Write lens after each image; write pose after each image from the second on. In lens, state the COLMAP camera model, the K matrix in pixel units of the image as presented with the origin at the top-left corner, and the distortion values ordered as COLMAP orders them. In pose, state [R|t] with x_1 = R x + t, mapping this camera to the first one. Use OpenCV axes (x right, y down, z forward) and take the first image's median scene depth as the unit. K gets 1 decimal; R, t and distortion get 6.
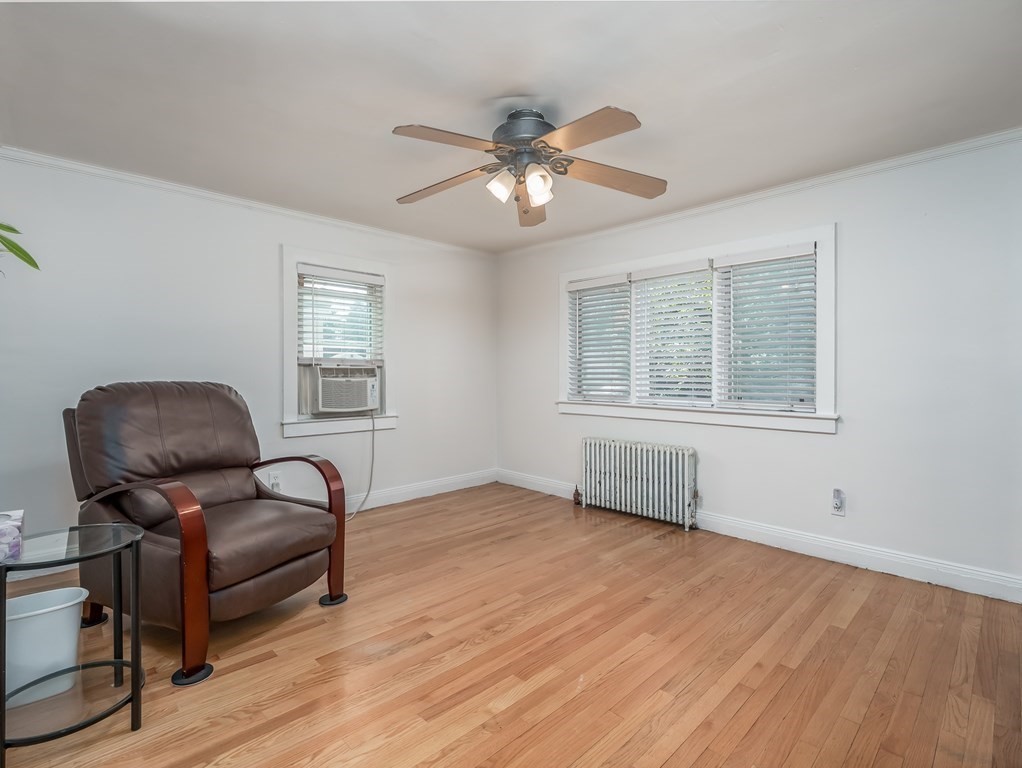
lens RADIAL K [[499.6, 0, 503.3], [0, 499.6, 370.0], [0, 0, 1]] dist [-0.011467, -0.001142]
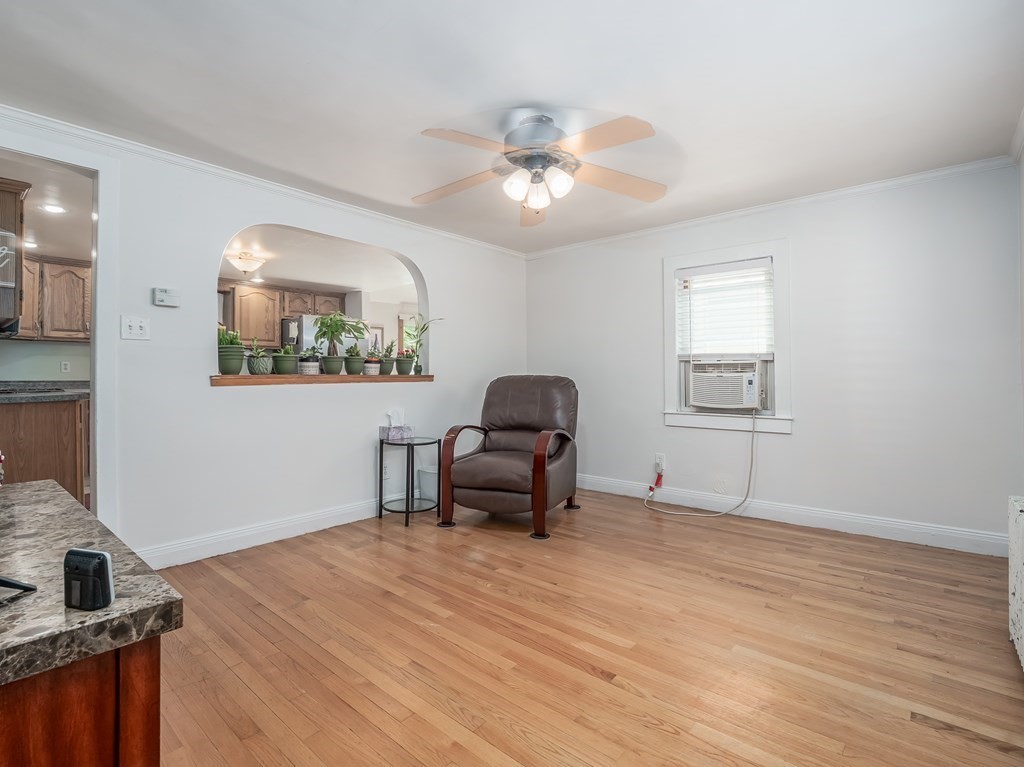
lens RADIAL K [[500.5, 0, 504.3], [0, 500.5, 369.5], [0, 0, 1]] dist [-0.011467, -0.001142]
pose [[0.081424, -0.008680, -0.996642, 0.648827], [0.013686, 0.999878, -0.007590, 0.010283], [0.996586, -0.013022, 0.081533, 0.512752]]
